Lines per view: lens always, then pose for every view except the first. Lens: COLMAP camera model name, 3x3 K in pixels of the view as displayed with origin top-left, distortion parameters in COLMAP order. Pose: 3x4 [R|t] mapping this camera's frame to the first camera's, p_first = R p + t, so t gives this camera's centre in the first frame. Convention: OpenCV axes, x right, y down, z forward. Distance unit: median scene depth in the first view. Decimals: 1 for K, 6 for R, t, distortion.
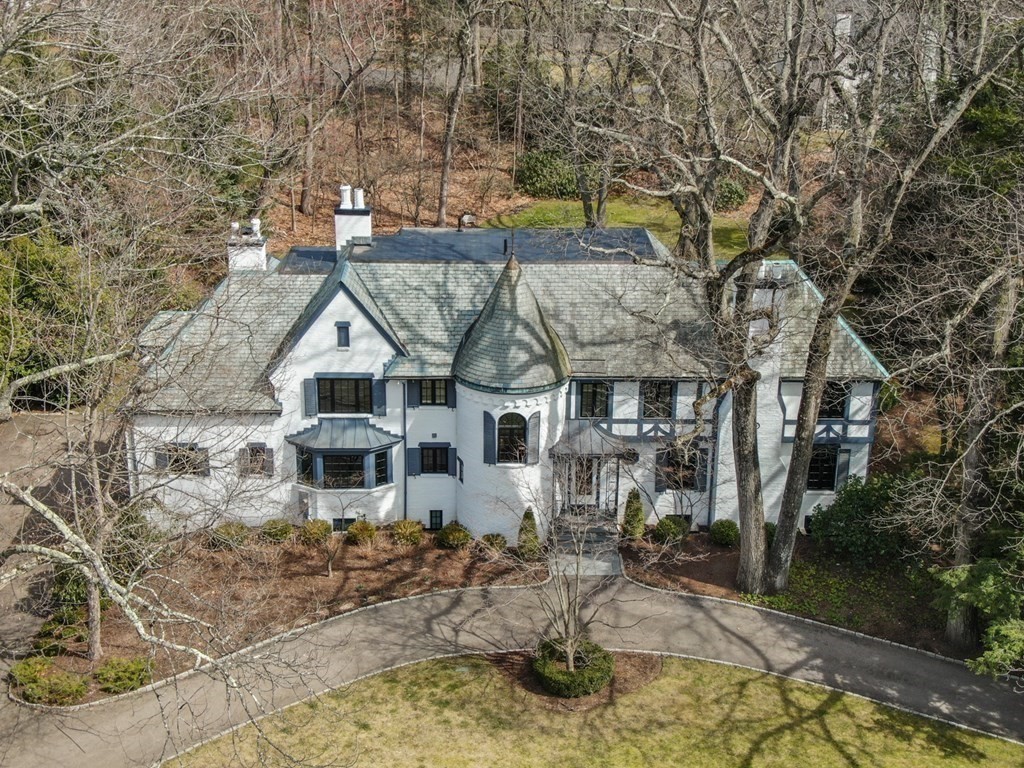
lens RADIAL K [[1426.9, 0, 512.0], [0, 1426.9, 384.0], [0, 0, 1]] dist [0.287708, 0.008535]
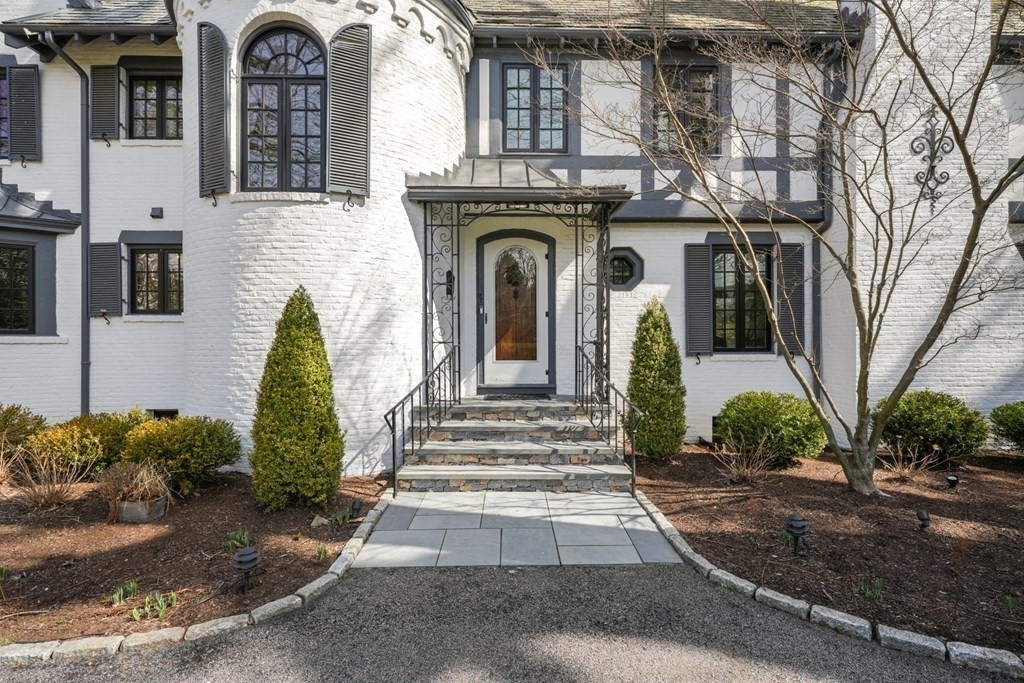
lens RADIAL K [[463.6, 0, 512.0], [0, 463.6, 341.5], [0, 0, 1]] dist [0.000442, -0.000590]
pose [[0.999953, -0.009104, 0.003224, 0.049524], [0.009655, 0.934612, -0.355537, 0.121775], [0.000224, 0.355552, 0.934657, 0.891100]]
